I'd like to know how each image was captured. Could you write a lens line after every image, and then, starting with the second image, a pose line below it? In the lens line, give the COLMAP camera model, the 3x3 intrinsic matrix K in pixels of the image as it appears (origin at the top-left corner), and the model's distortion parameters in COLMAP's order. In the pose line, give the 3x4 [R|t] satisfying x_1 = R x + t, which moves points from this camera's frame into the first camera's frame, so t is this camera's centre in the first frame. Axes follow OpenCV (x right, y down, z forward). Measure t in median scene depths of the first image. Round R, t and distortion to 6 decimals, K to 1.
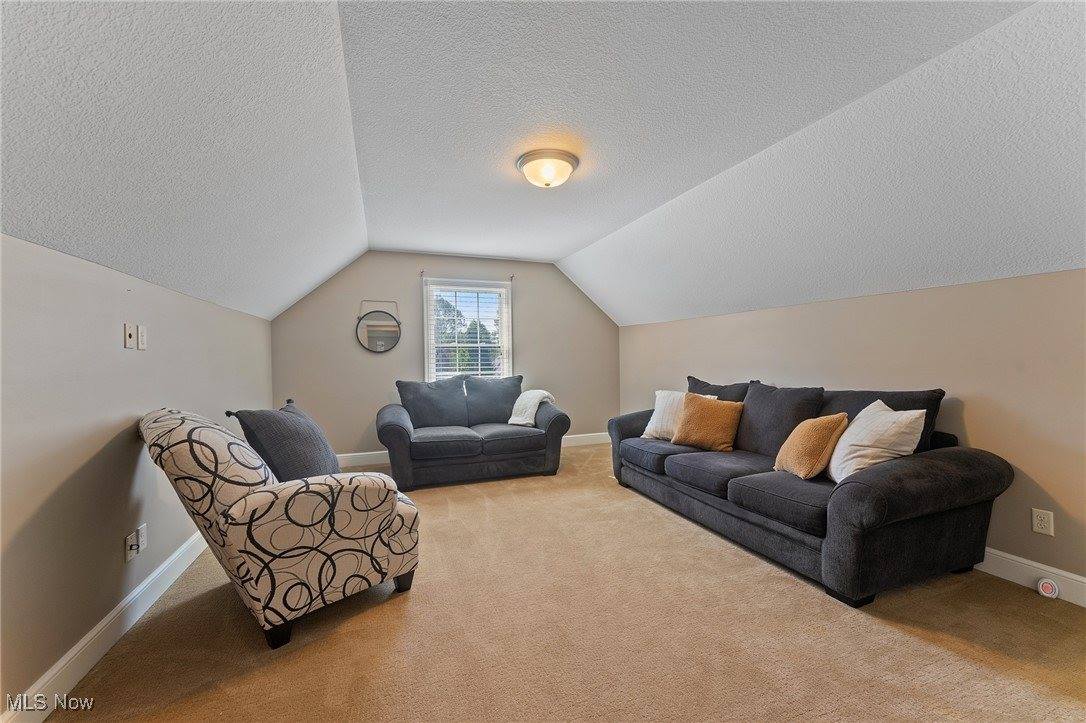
lens RADIAL K [[433.3, 0, 542.3], [0, 433.3, 359.4], [0, 0, 1]] dist [0.003486, 0.000212]
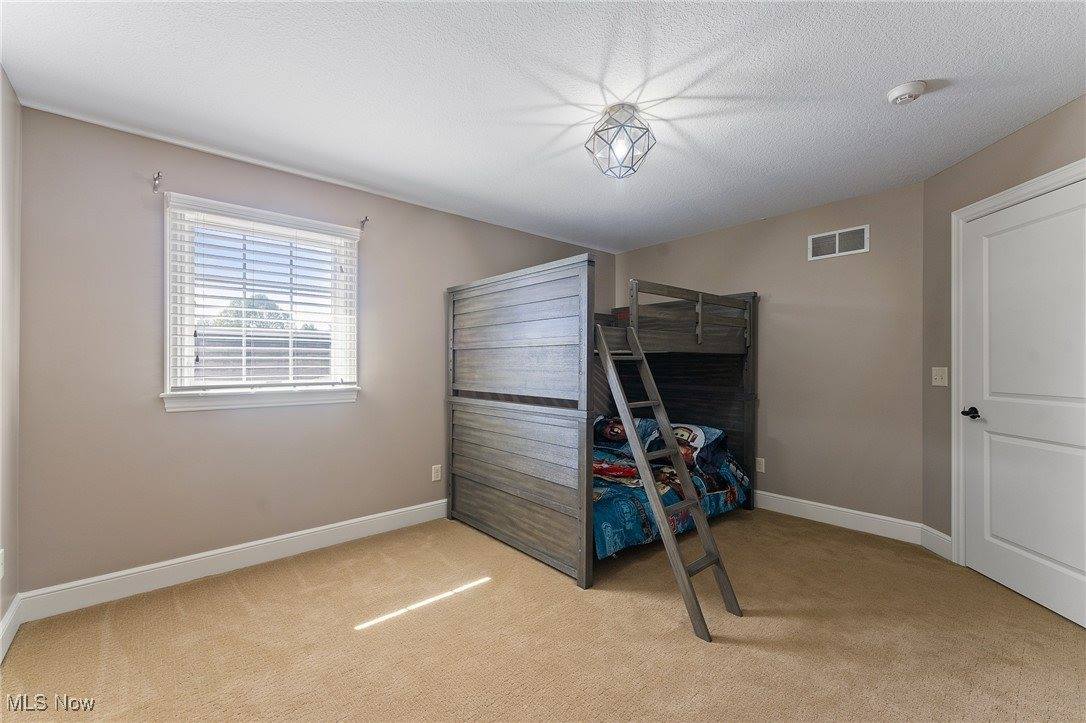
lens RADIAL K [[433.3, 0, 545.3], [0, 433.3, 363.2], [0, 0, 1]] dist [0.003486, 0.000212]
pose [[0.936549, 0.005271, 0.350496, -0.045400], [-0.000652, 0.999911, -0.013296, 0.003782], [-0.350535, 0.012224, 0.936470, 0.385823]]
